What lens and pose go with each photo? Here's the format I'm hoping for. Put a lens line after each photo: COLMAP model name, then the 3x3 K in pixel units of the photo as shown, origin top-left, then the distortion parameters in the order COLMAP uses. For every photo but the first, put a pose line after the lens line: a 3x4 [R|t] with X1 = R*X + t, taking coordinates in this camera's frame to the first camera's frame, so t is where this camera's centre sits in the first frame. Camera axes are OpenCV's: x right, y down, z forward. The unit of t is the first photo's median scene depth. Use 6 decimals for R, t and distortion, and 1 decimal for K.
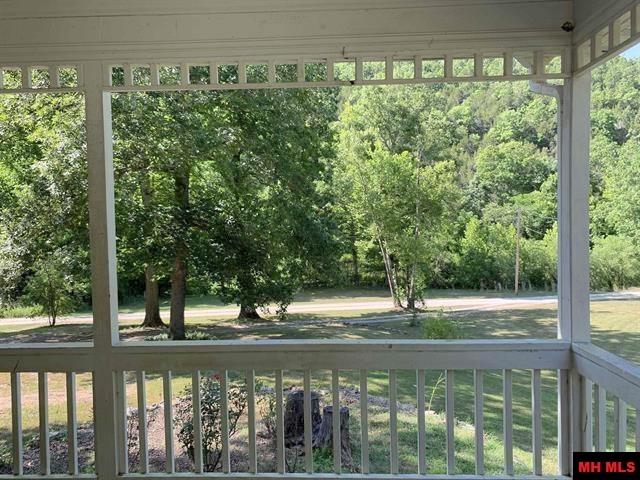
lens RADIAL K [[489.2, 0, 317.1], [0, 489.2, 237.0], [0, 0, 1]] dist [0.059462, -0.074348]
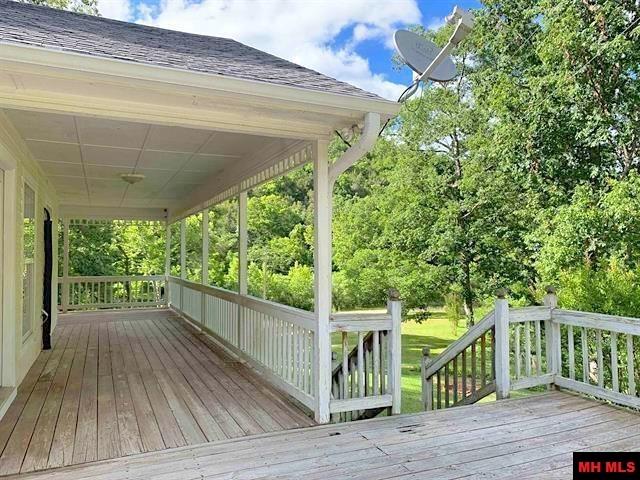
lens RADIAL K [[489.2, 0, 317.7], [0, 489.2, 240.0], [0, 0, 1]] dist [0.059462, -0.074348]
pose [[0.907181, 0.025131, 0.419990, -0.004868], [0.006997, 0.997175, -0.074782, 0.010012], [-0.420683, 0.070779, 0.904442, -0.181966]]
